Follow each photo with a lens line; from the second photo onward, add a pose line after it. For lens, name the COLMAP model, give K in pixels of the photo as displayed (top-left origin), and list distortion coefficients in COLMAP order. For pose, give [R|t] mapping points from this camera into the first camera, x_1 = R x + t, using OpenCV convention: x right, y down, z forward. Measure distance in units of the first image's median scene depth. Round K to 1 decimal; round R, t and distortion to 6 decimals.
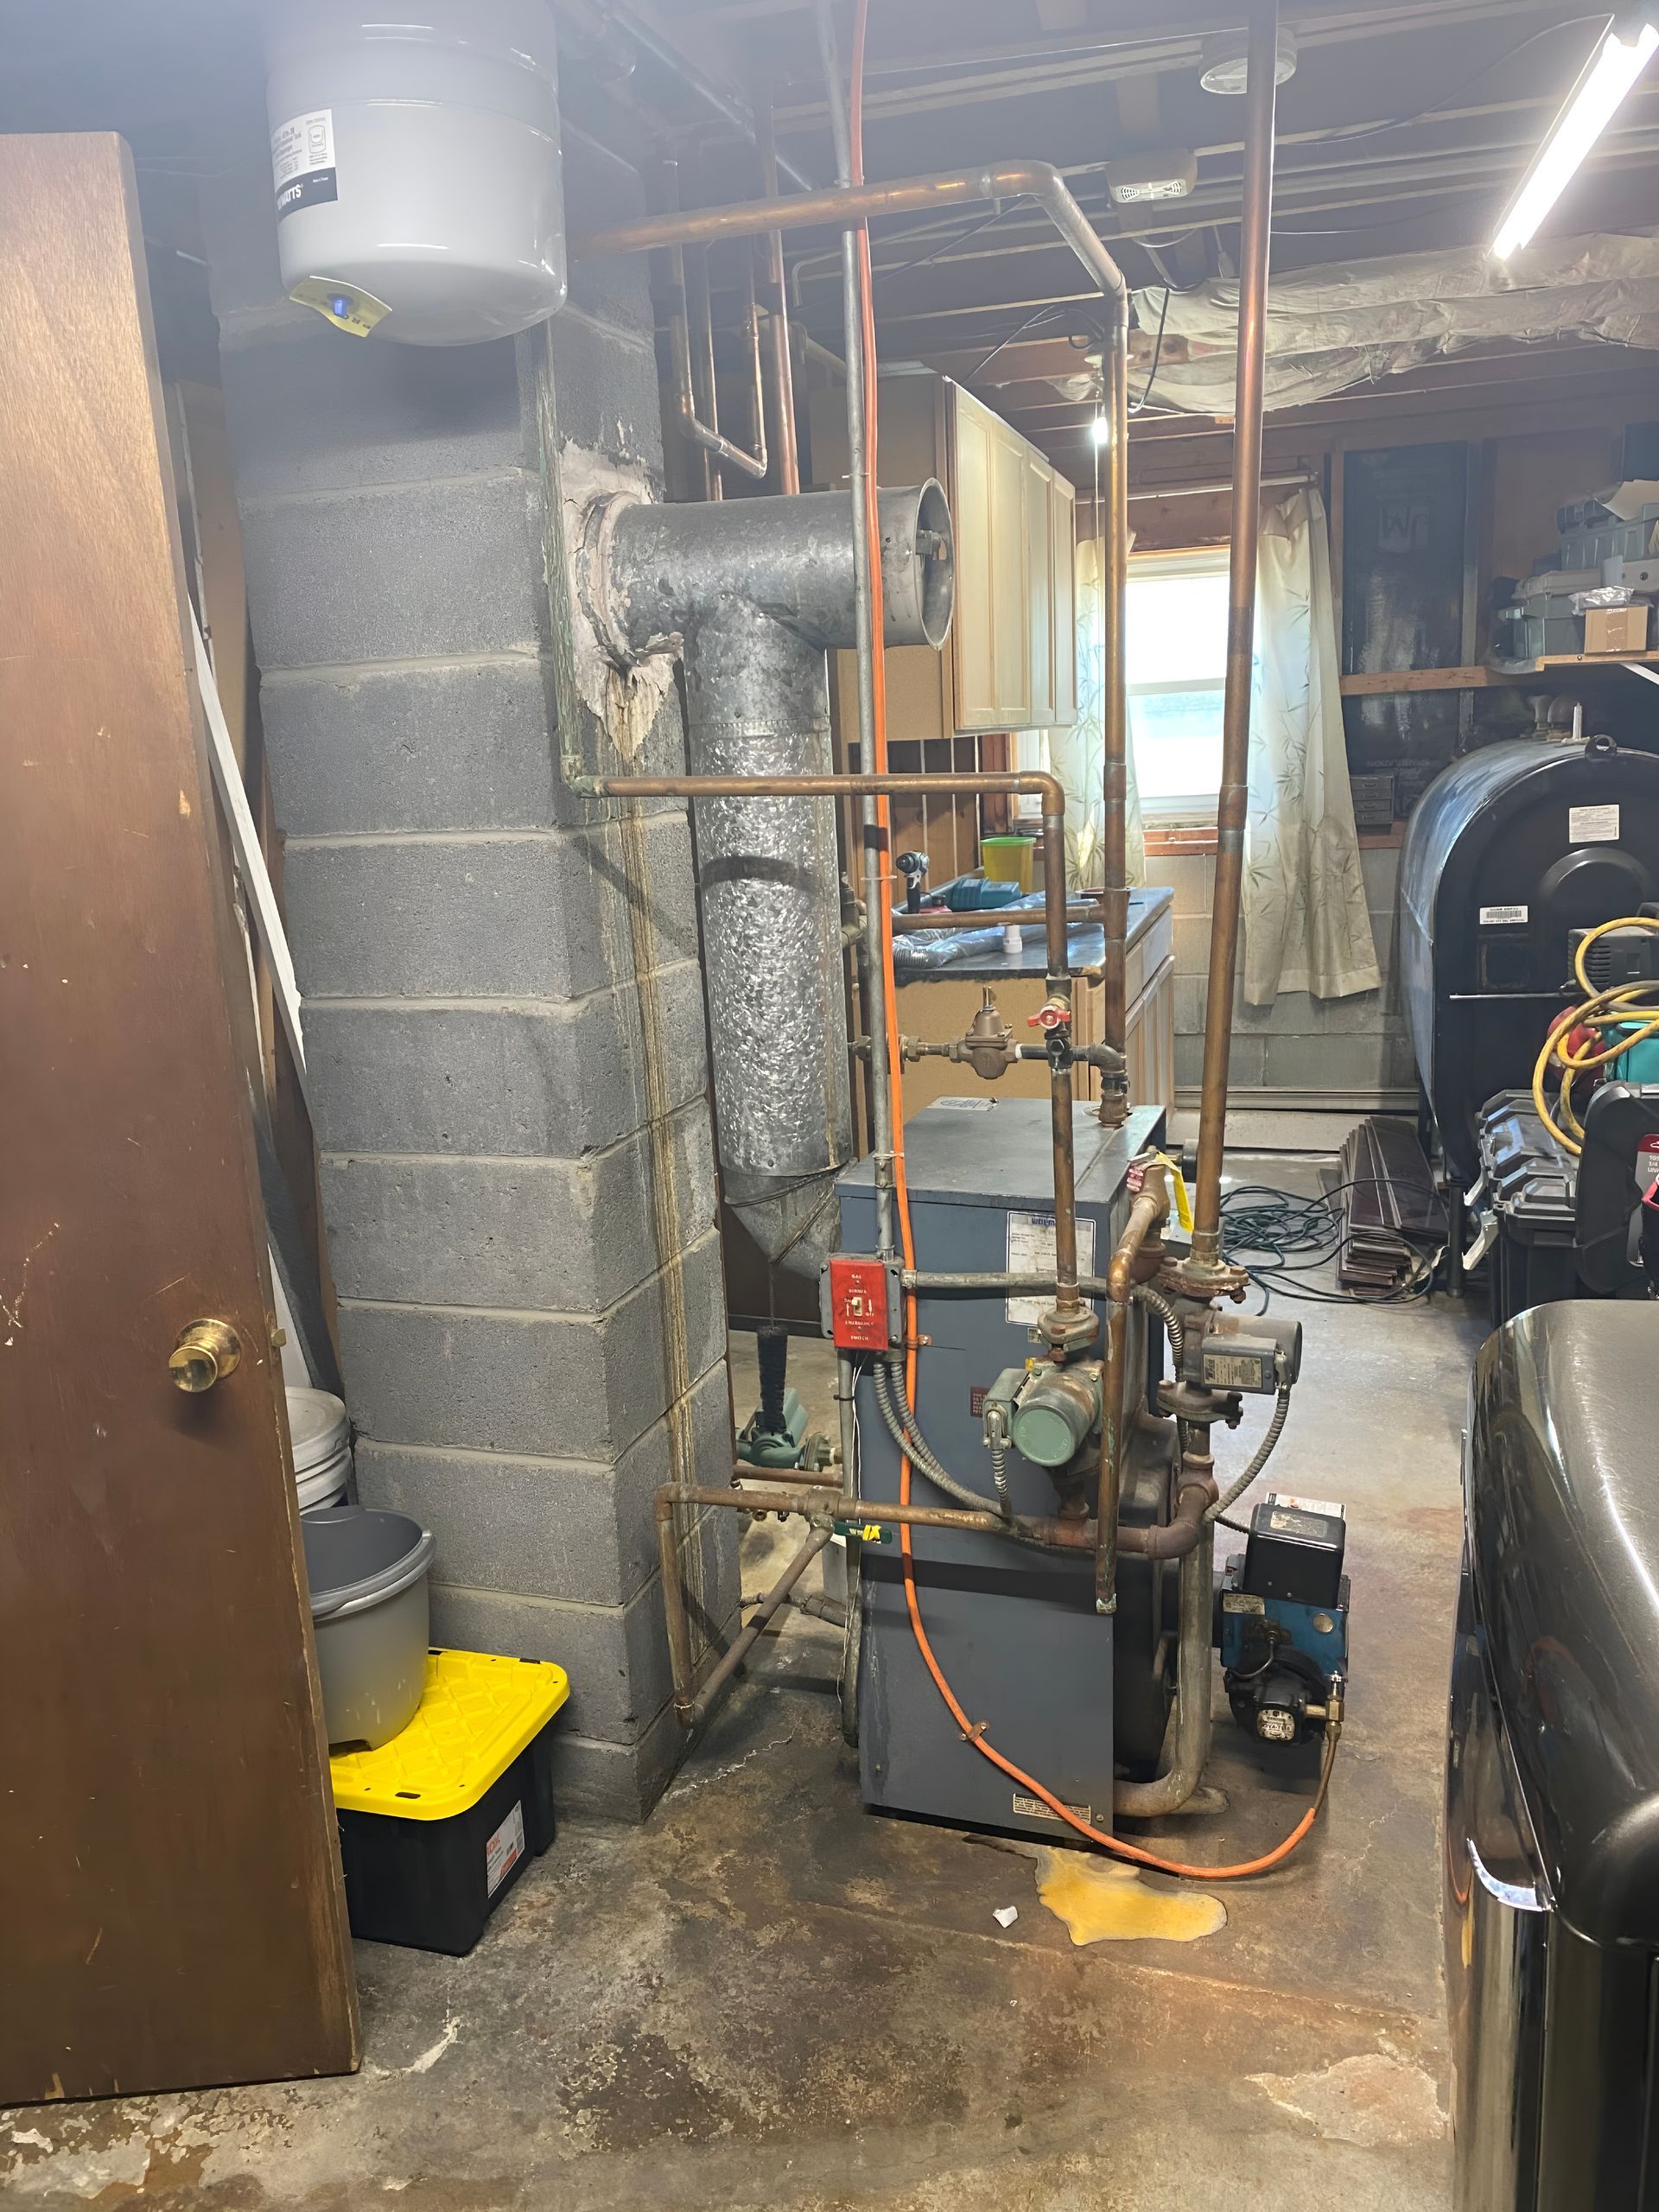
lens RADIAL K [[1665.9, 0, 822.0], [0, 1665.9, 1108.9], [0, 0, 1]] dist [0.025005, -0.024299]
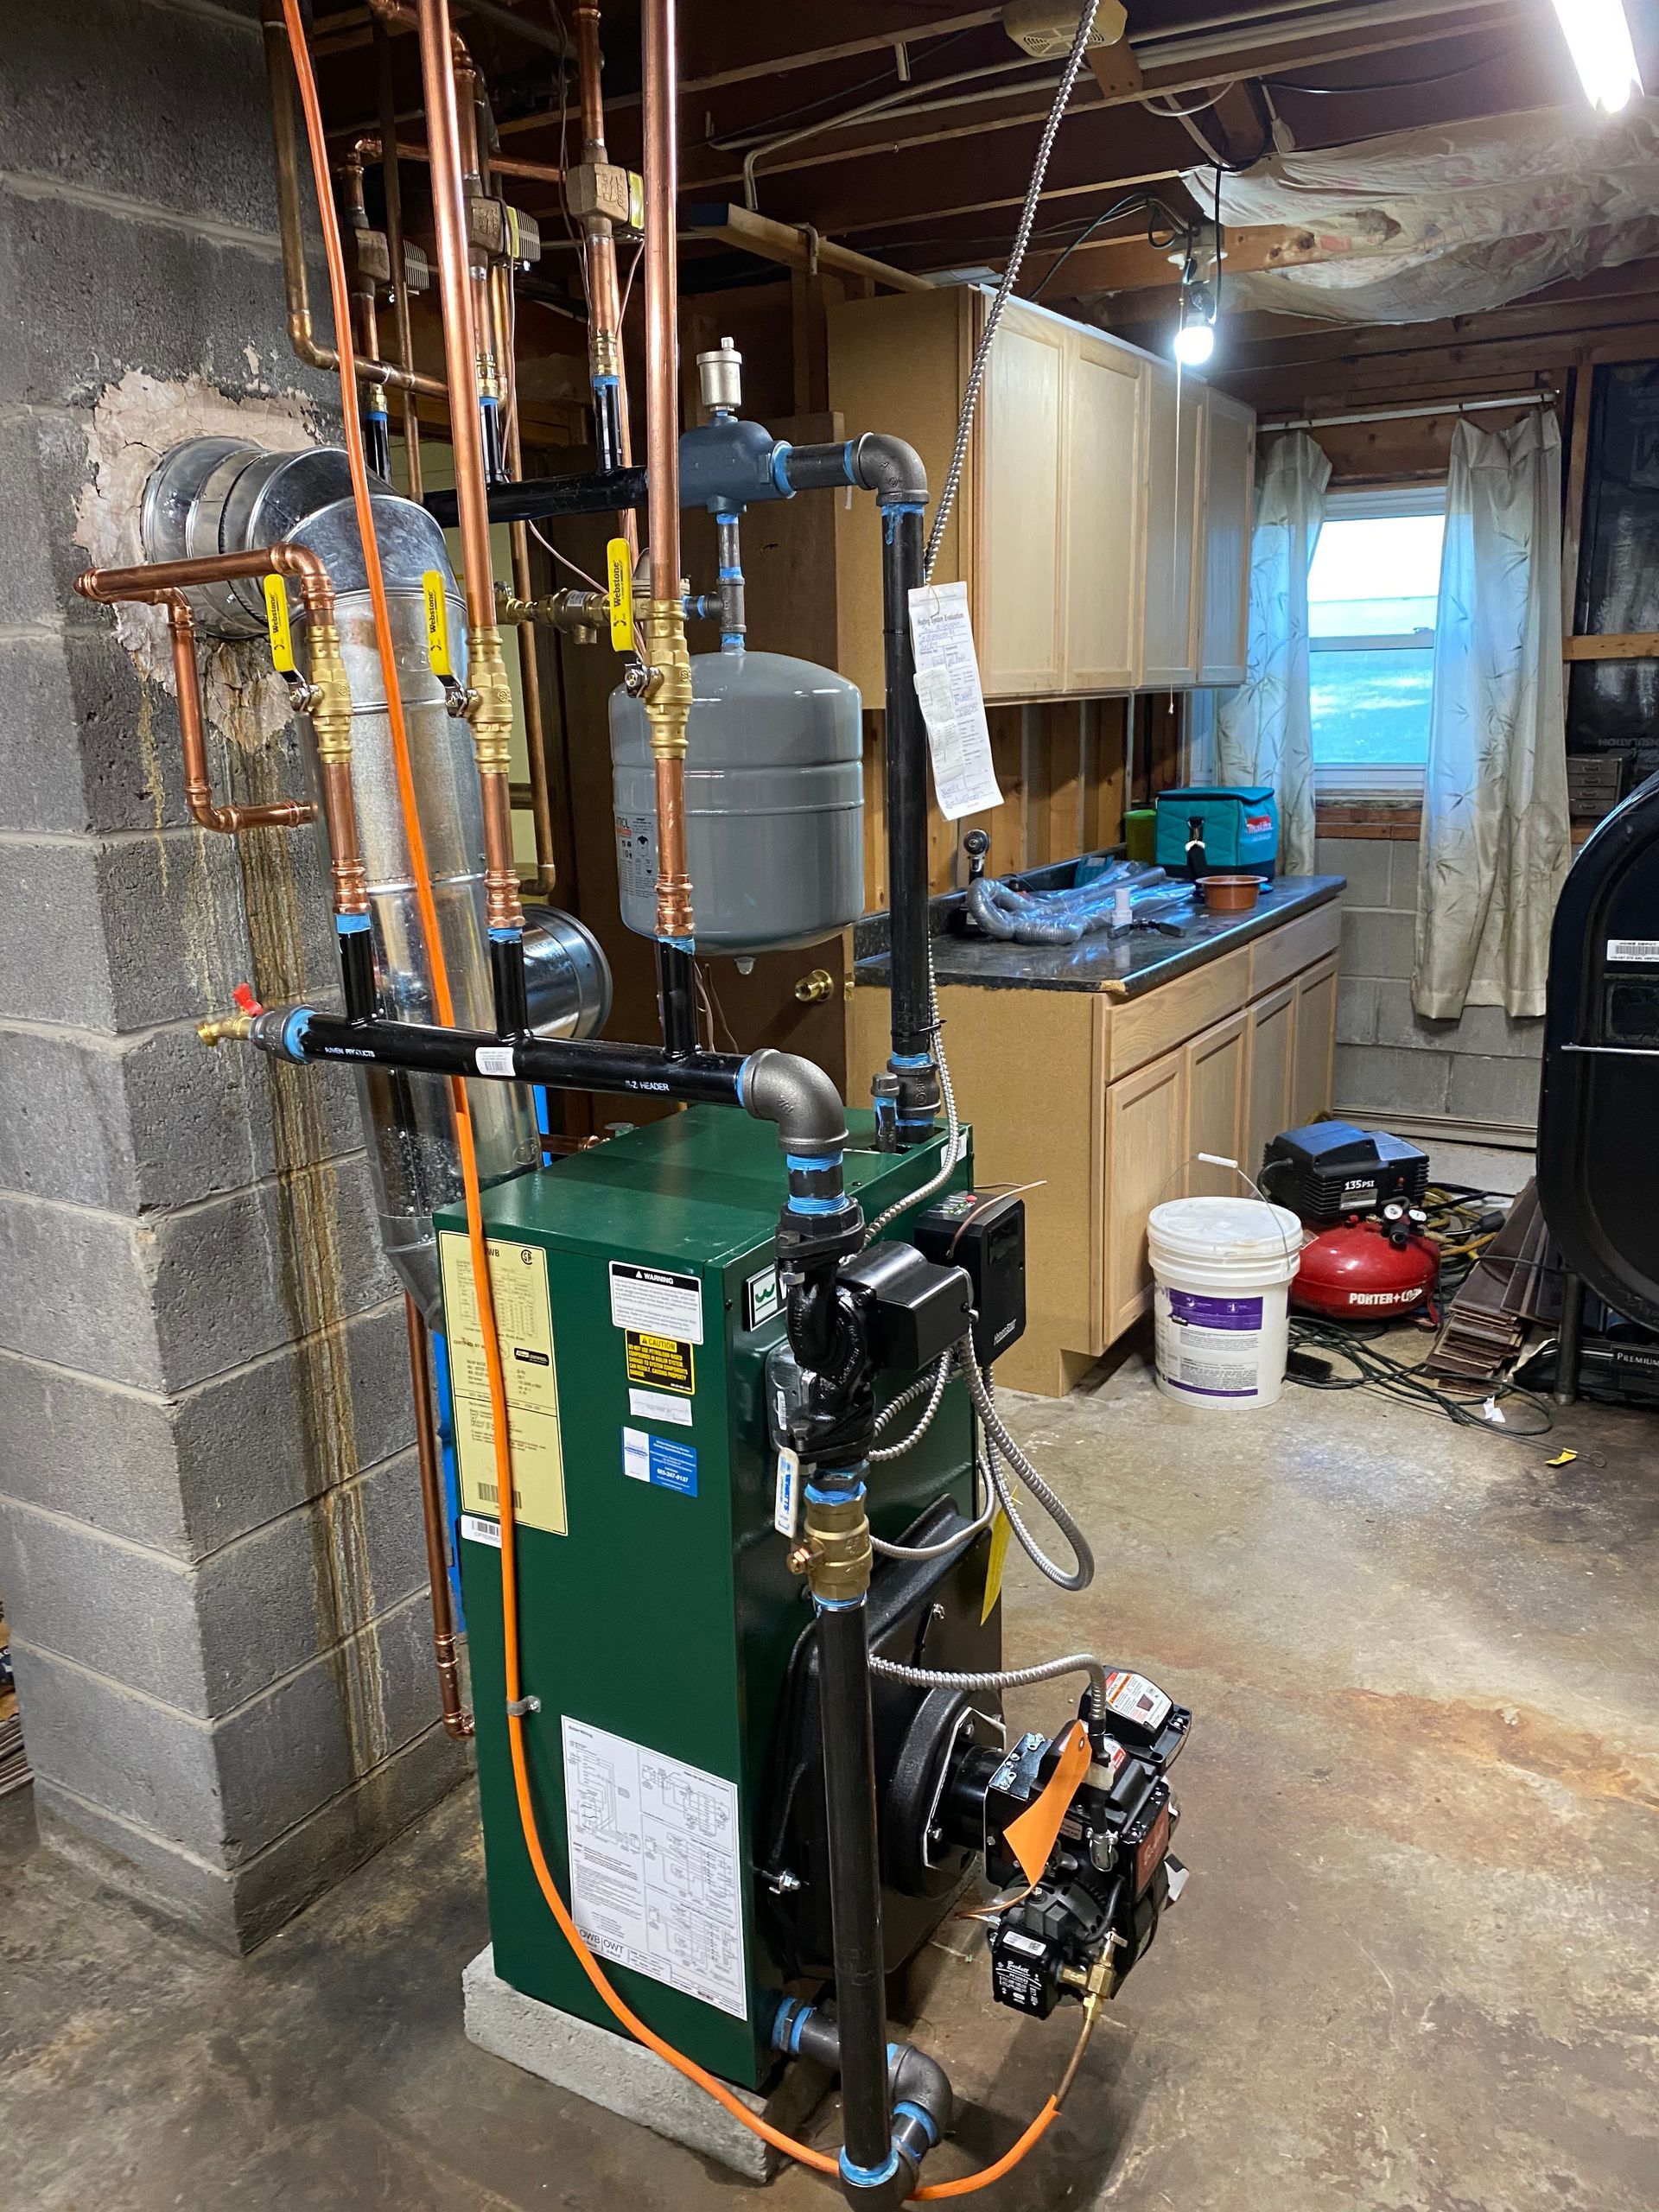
lens RADIAL K [[1665.9, 0, 837.4], [0, 1665.9, 1101.3], [0, 0, 1]] dist [0.025005, -0.024299]
pose [[0.973994, 0.081329, -0.211476, 0.238300], [-0.073276, 0.996266, 0.045655, -0.059609], [0.214399, -0.028972, 0.976316, 0.147593]]
